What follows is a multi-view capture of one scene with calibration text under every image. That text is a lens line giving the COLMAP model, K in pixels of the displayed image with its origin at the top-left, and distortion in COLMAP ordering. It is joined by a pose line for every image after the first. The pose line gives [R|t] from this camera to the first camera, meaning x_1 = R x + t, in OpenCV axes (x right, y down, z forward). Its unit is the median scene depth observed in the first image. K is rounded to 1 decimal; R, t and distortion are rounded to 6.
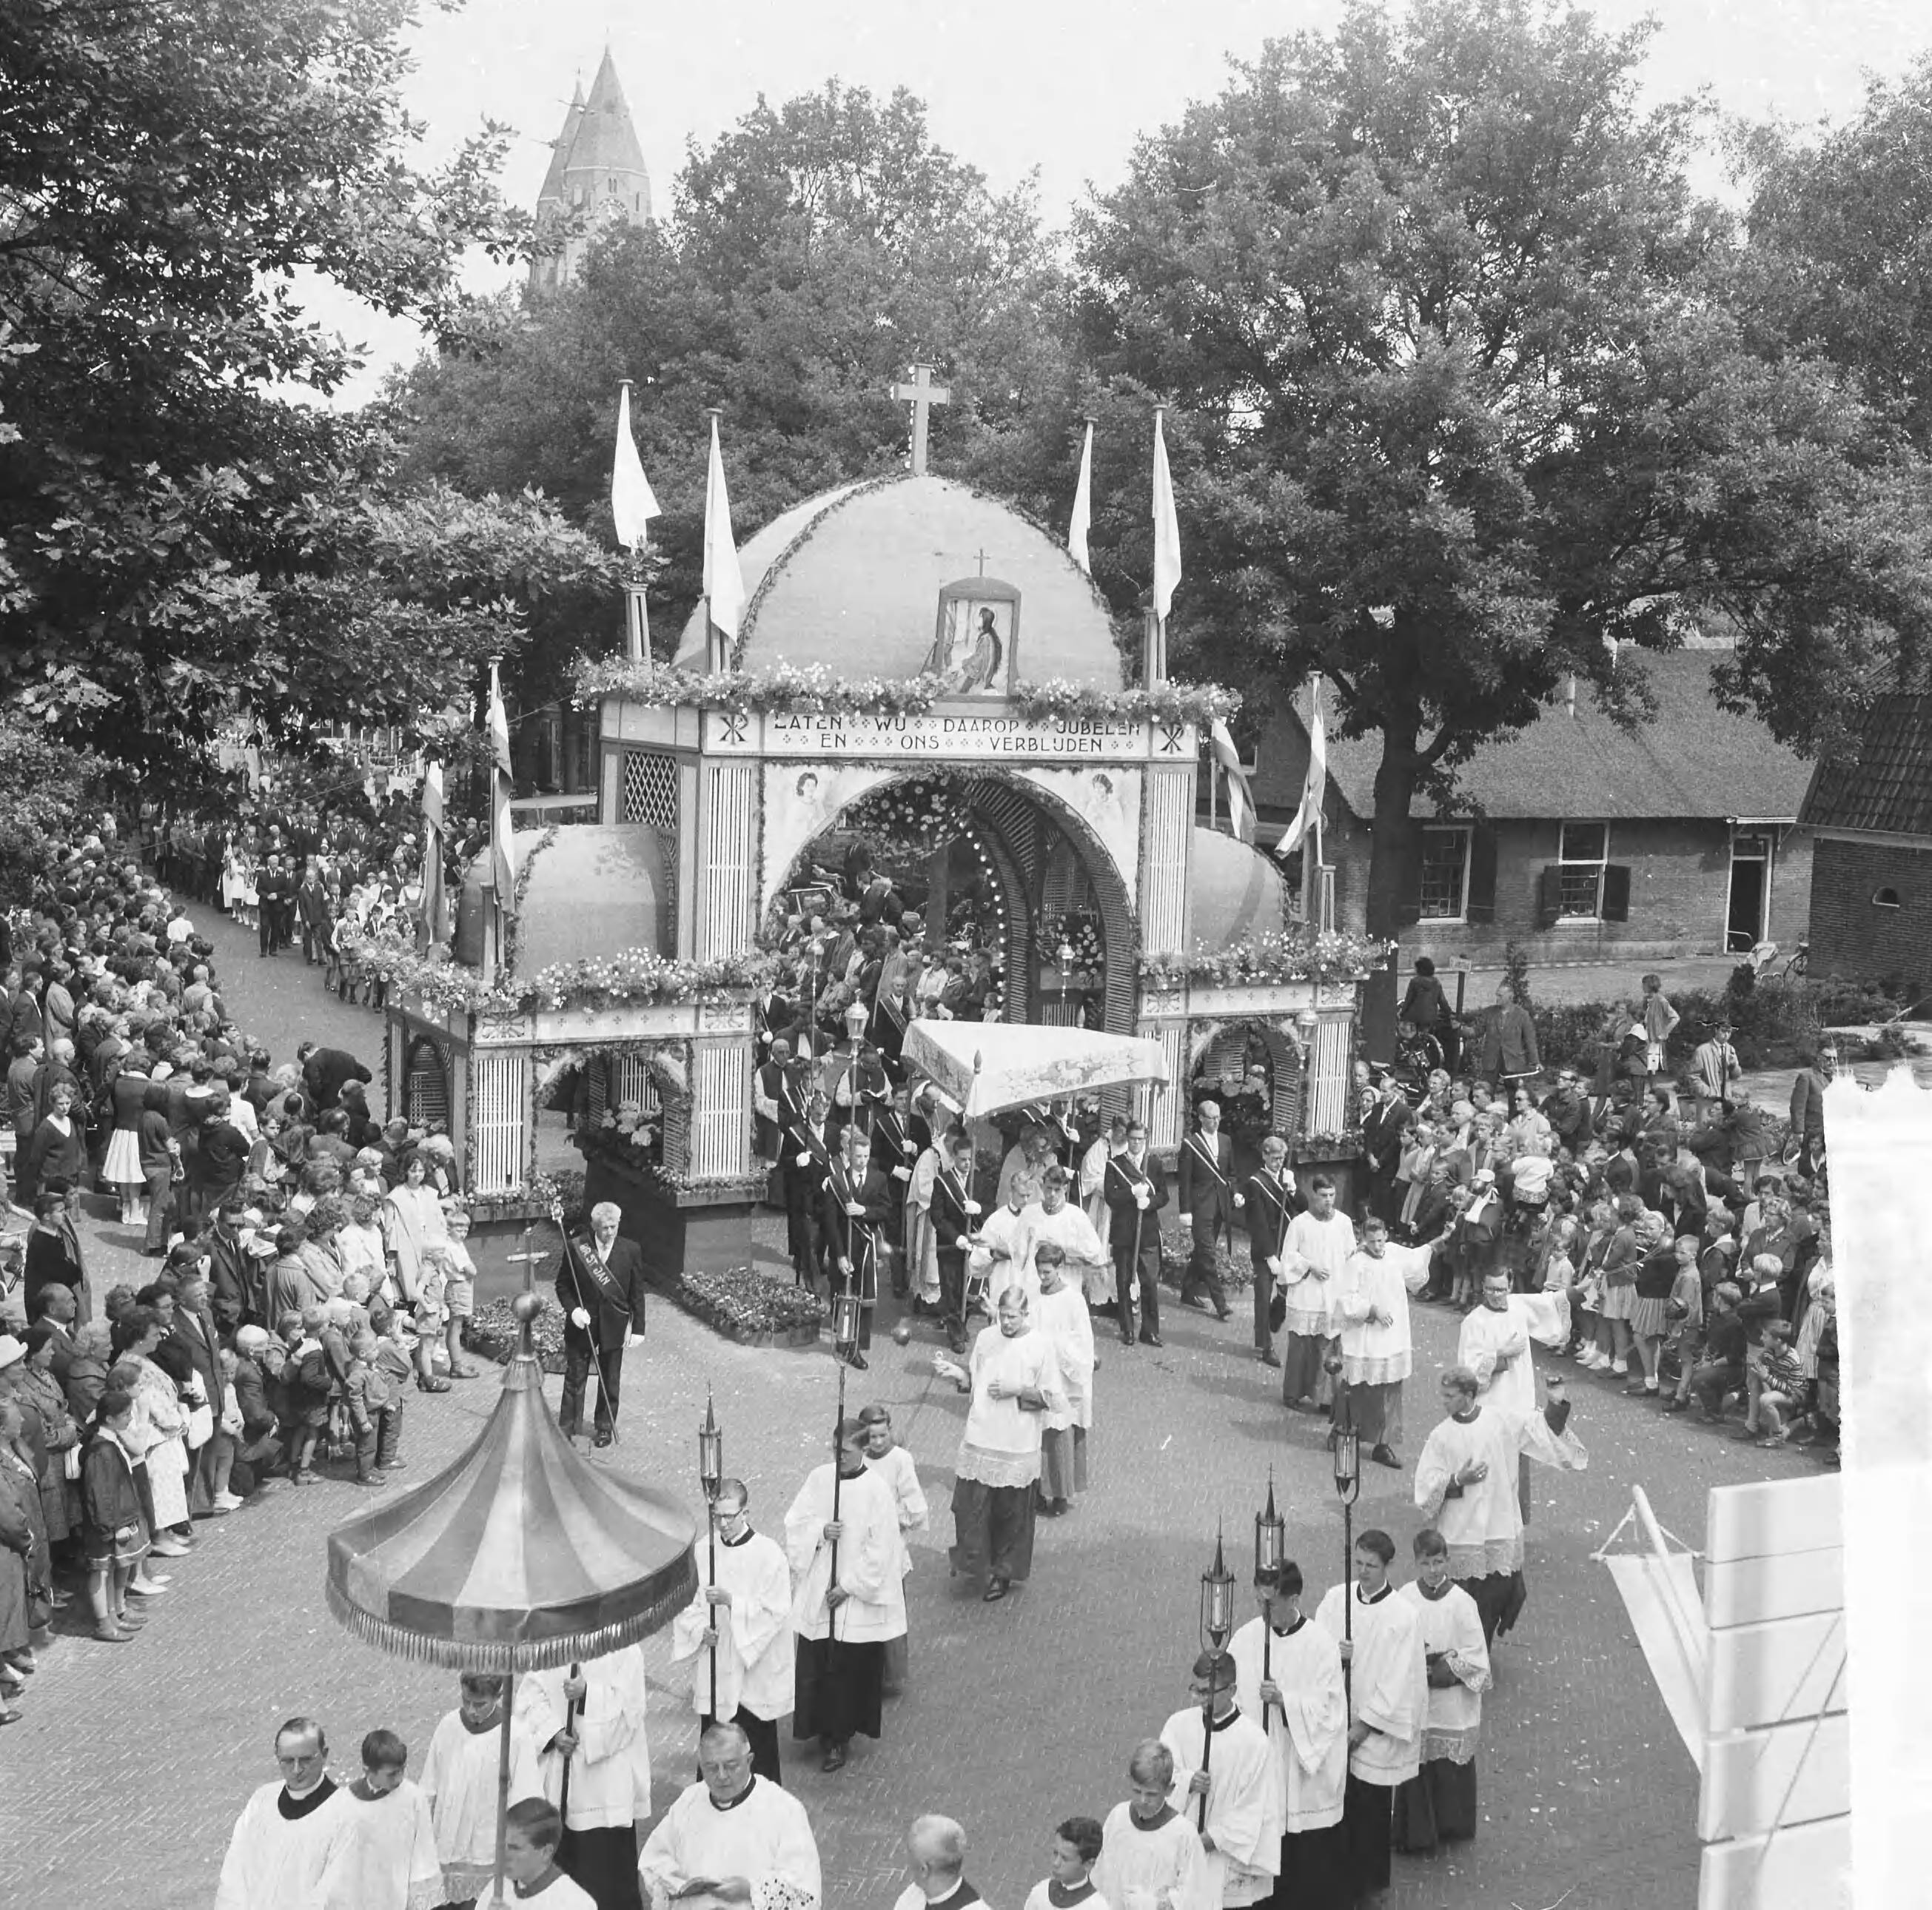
lens RADIAL K [[2663.7, 0, 966.0], [0, 2663.7, 955.0], [0, 0, 1]] dist [0.022885, 0.060452]
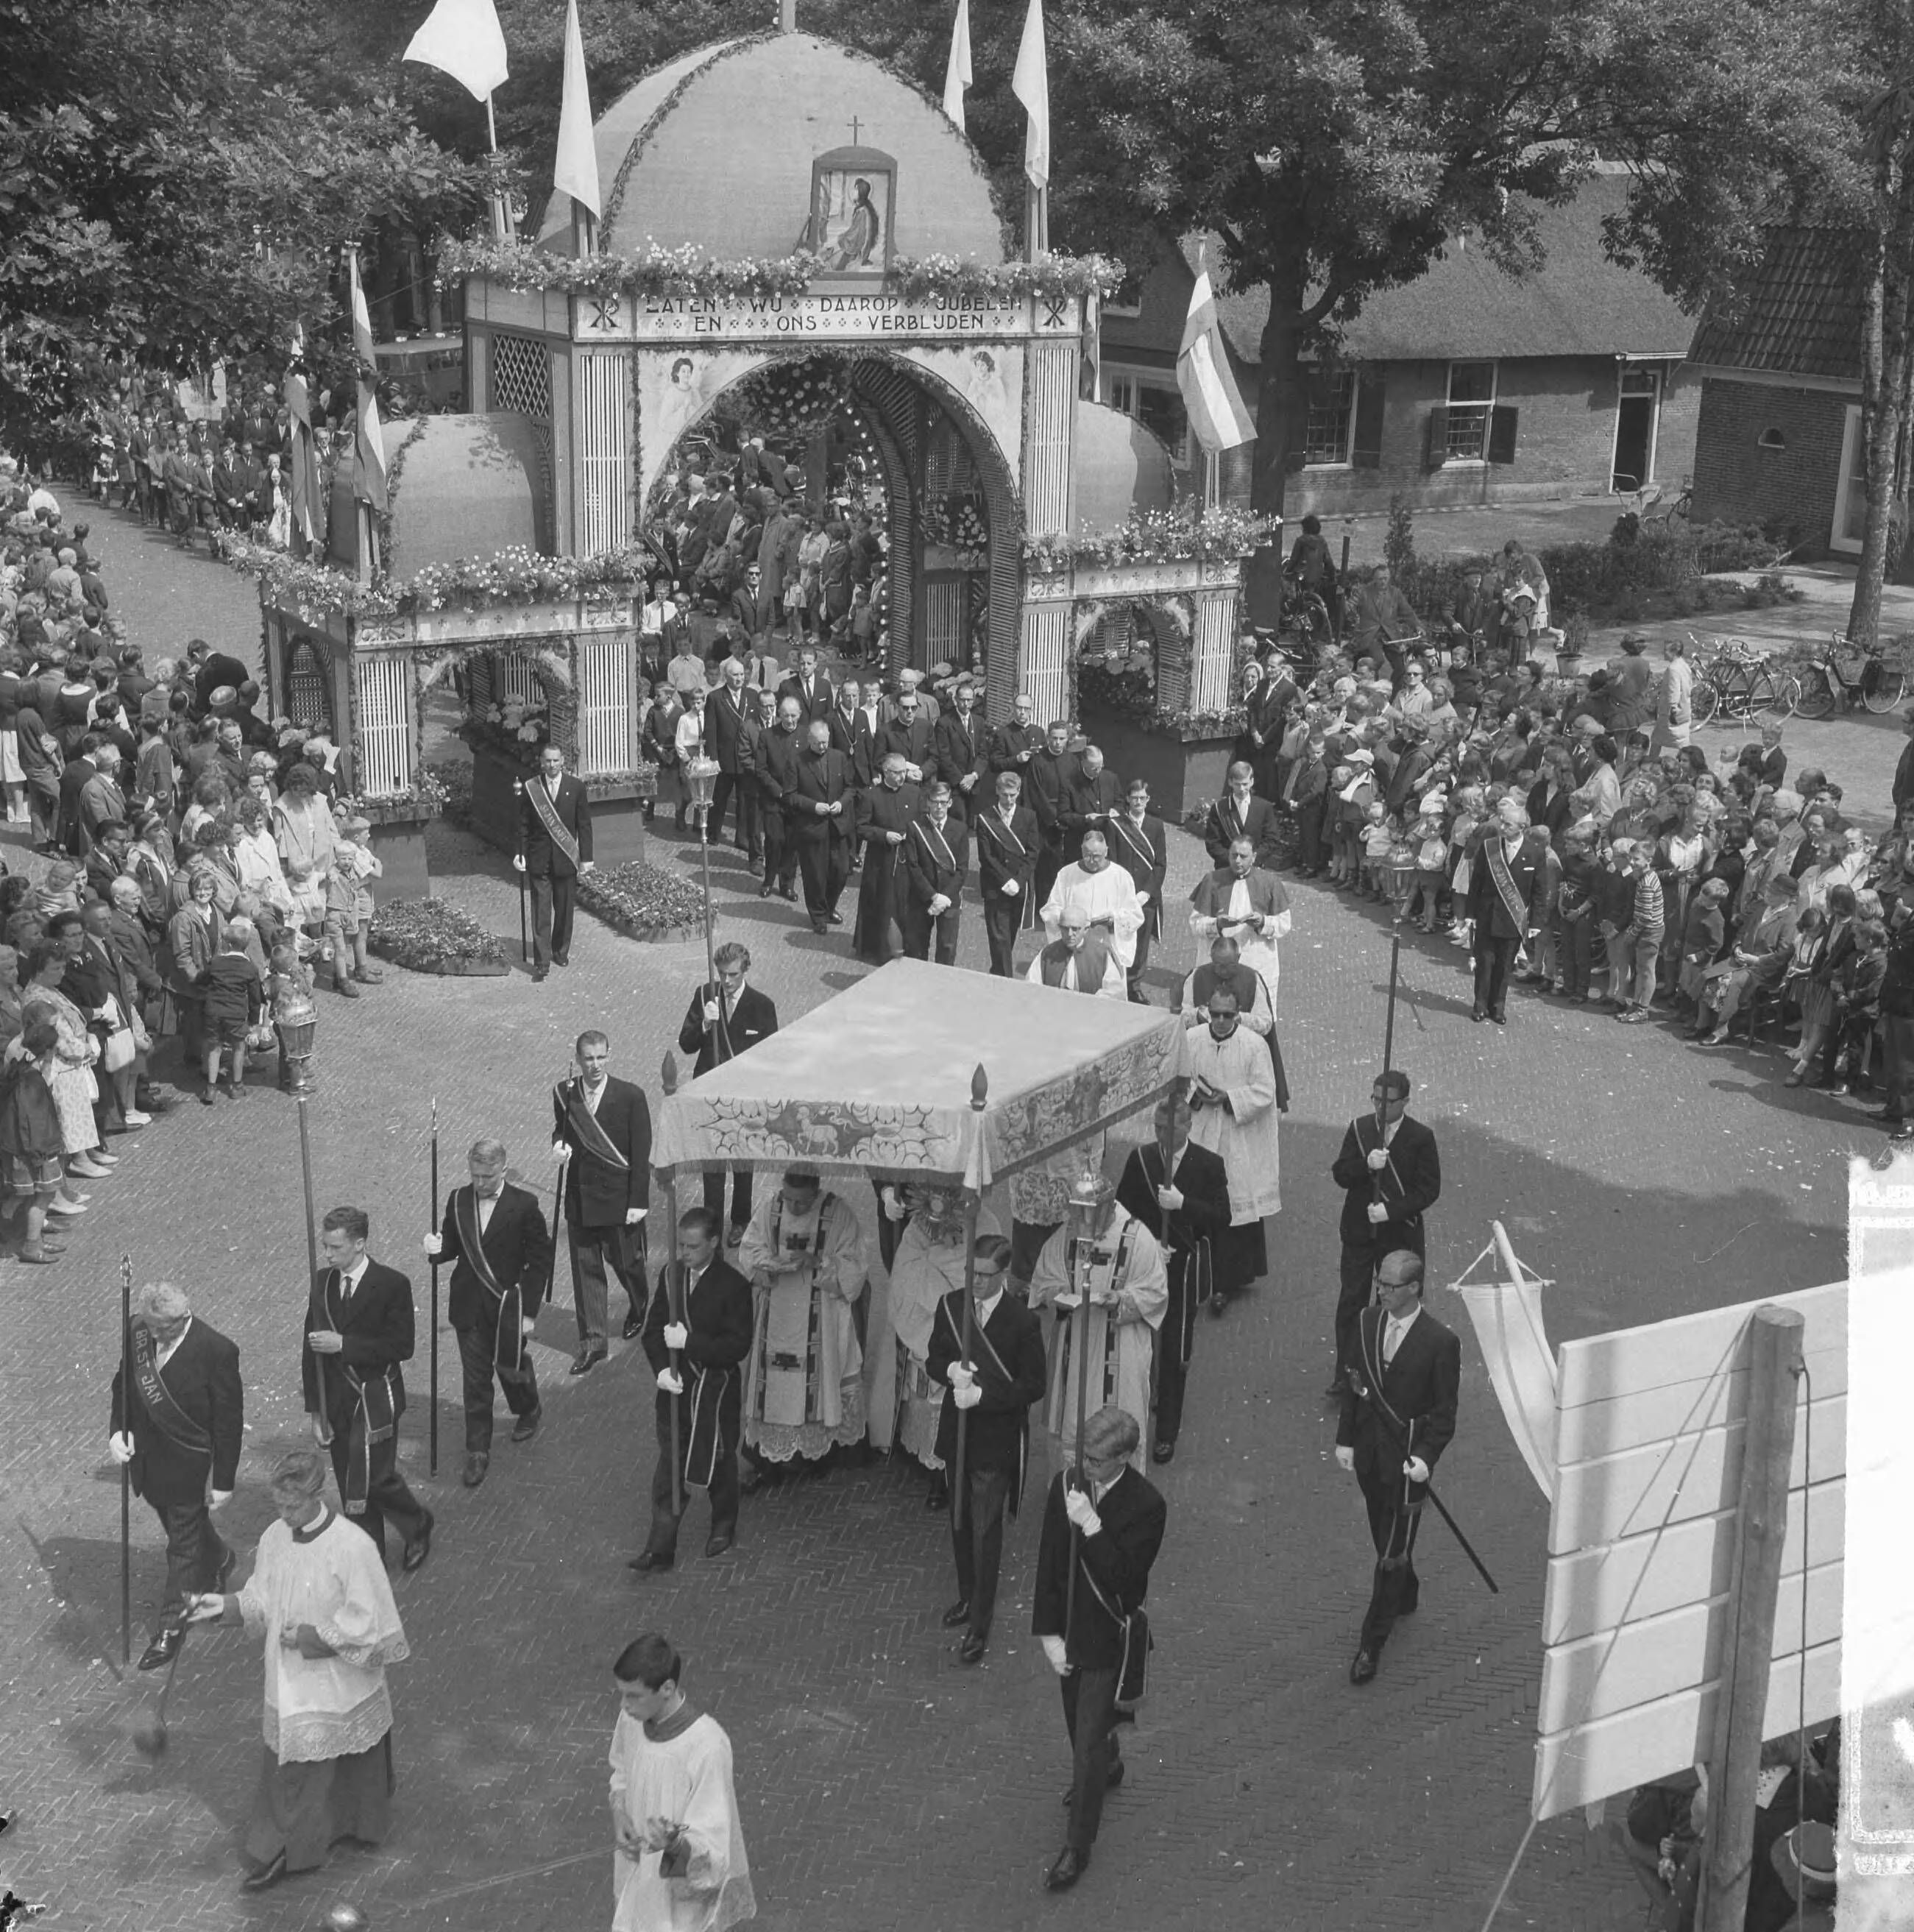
lens RADIAL K [[2668.3, 0, 957.0], [0, 2668.3, 966.0], [0, 0, 1]] dist [0.041144, -0.048507]
pose [[0.999047, -0.022338, 0.037495, -0.000631], [0.015268, 0.983691, 0.179219, -0.022606], [-0.040886, -0.178476, 0.983094, -0.006323]]
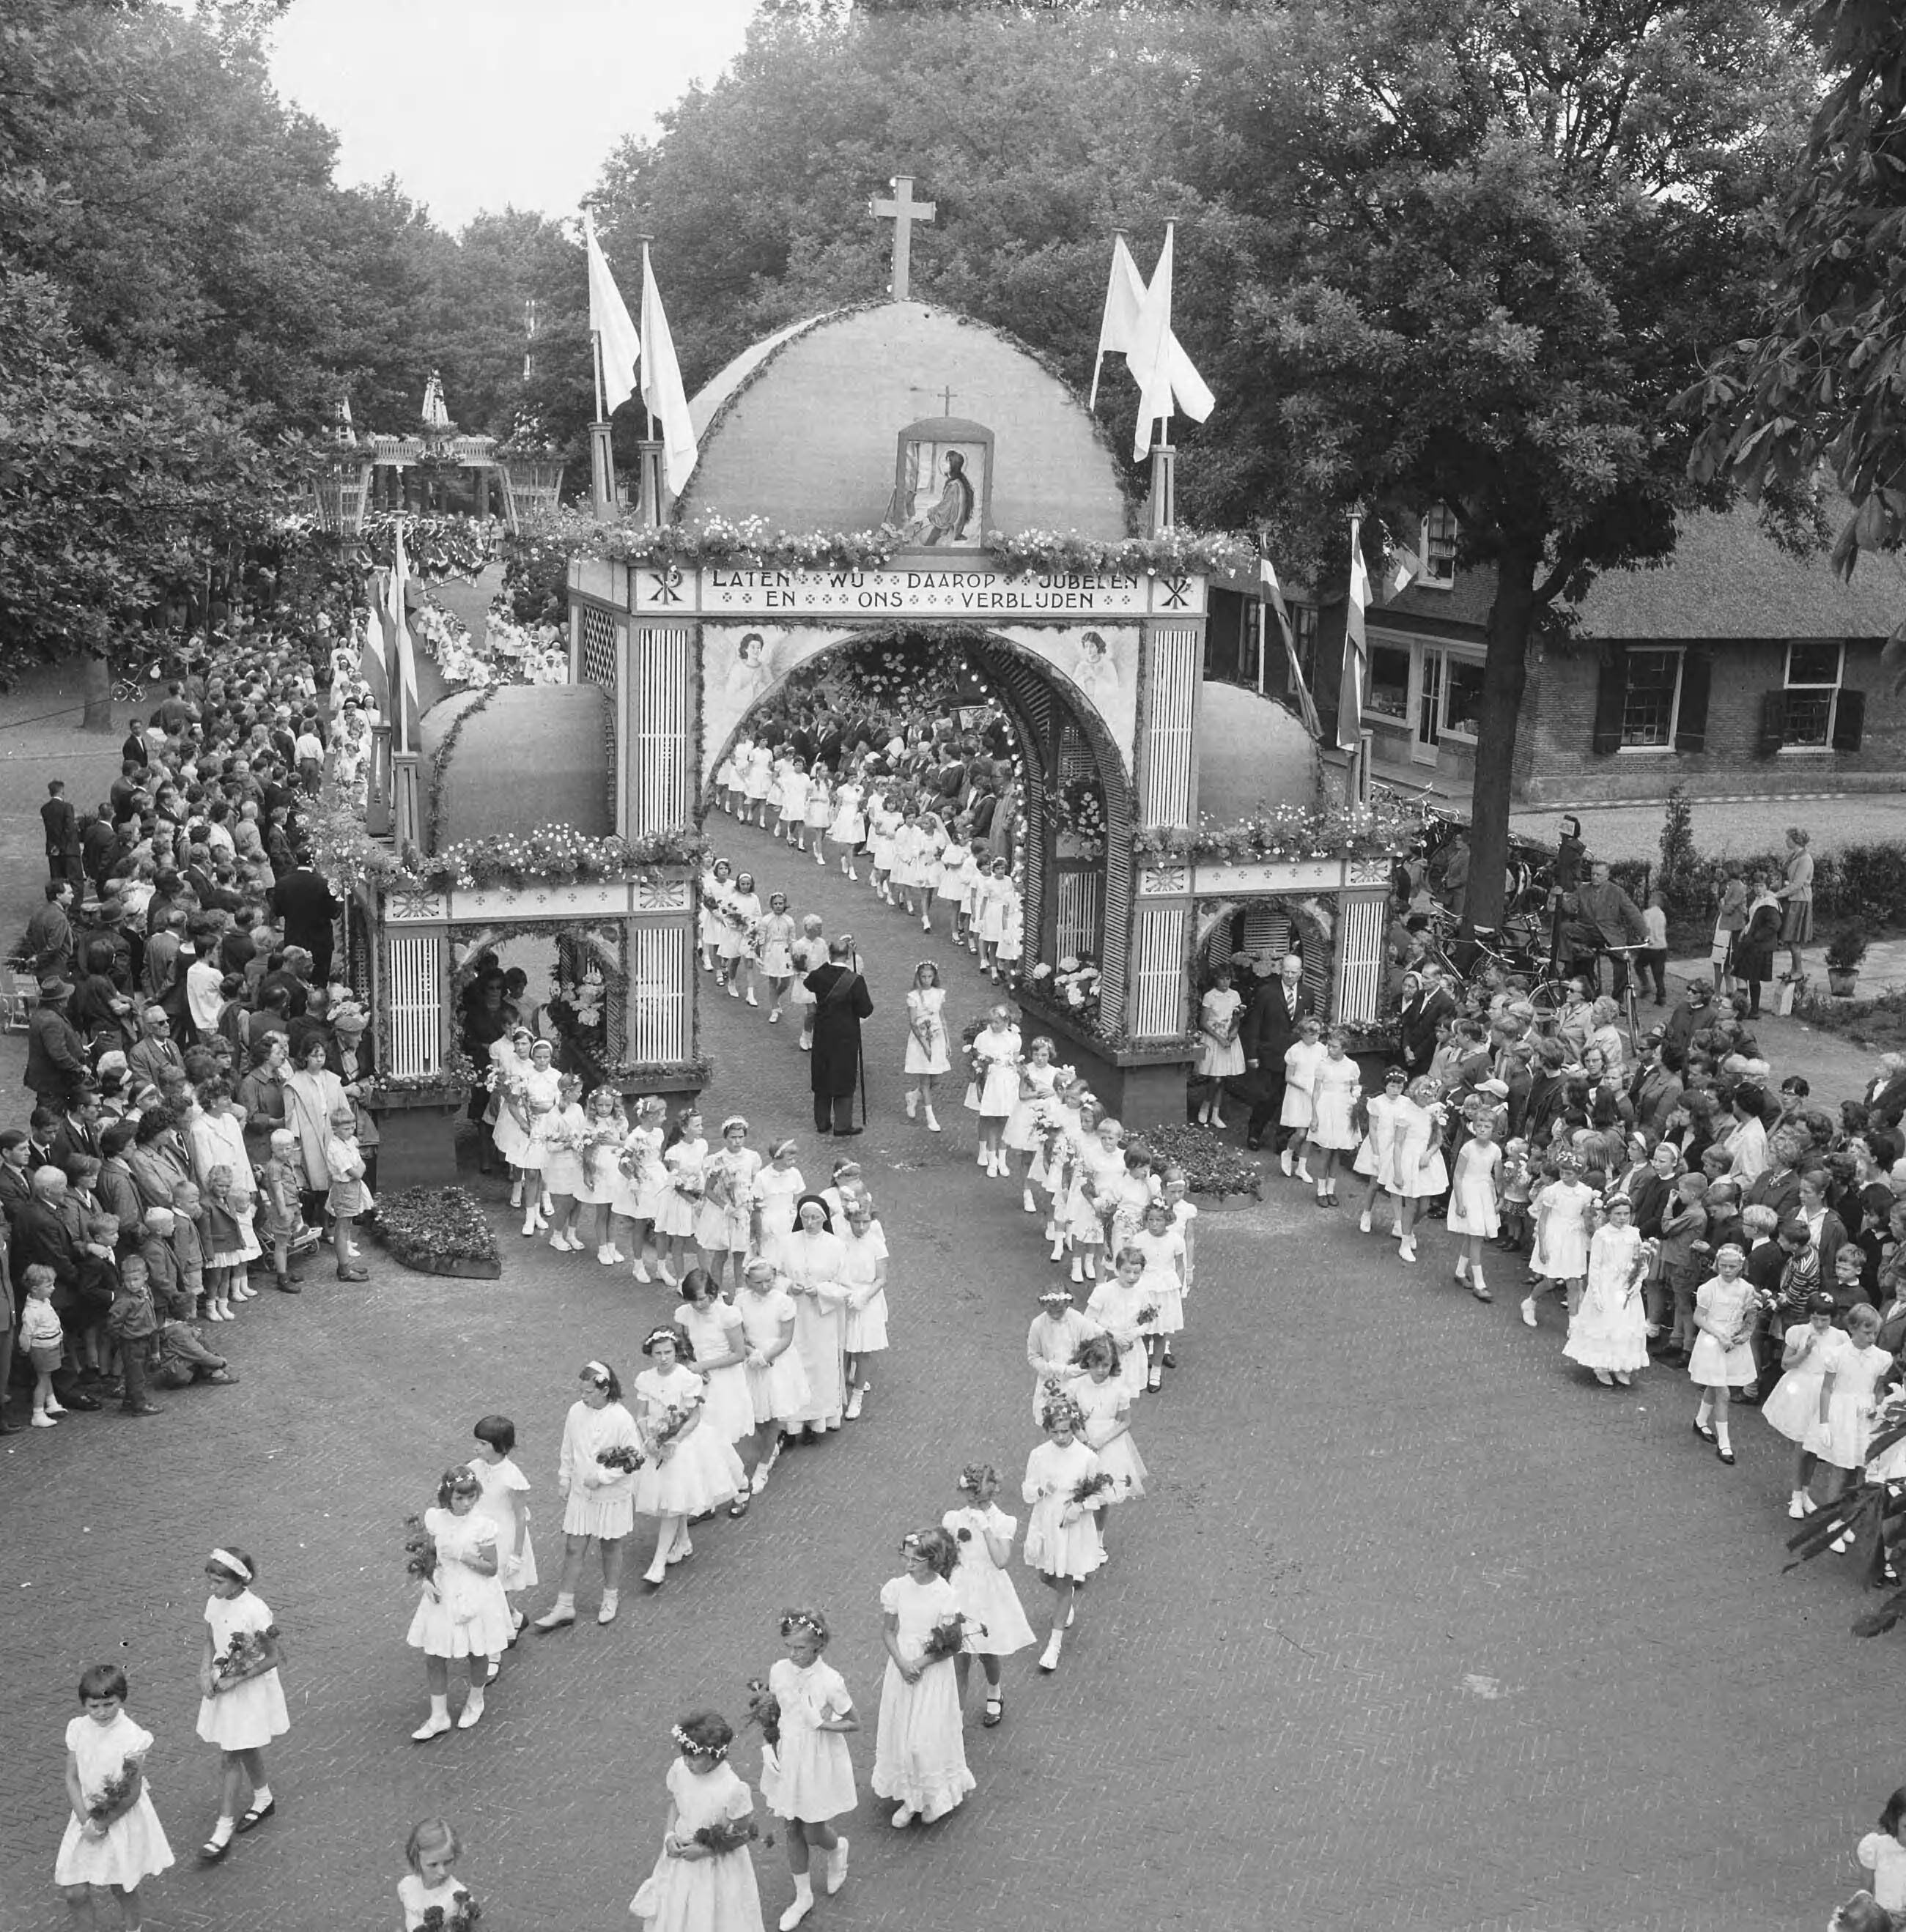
lens RADIAL K [[2663.8, 0, 884.4], [0, 2663.8, 965.7], [0, 0, 1]] dist [0.022885, 0.060452]
pose [[0.988390, 0.025786, -0.149732, 0.122901], [-0.012711, 0.996072, 0.087633, -0.033873], [0.151403, -0.084712, 0.984835, 0.081635]]
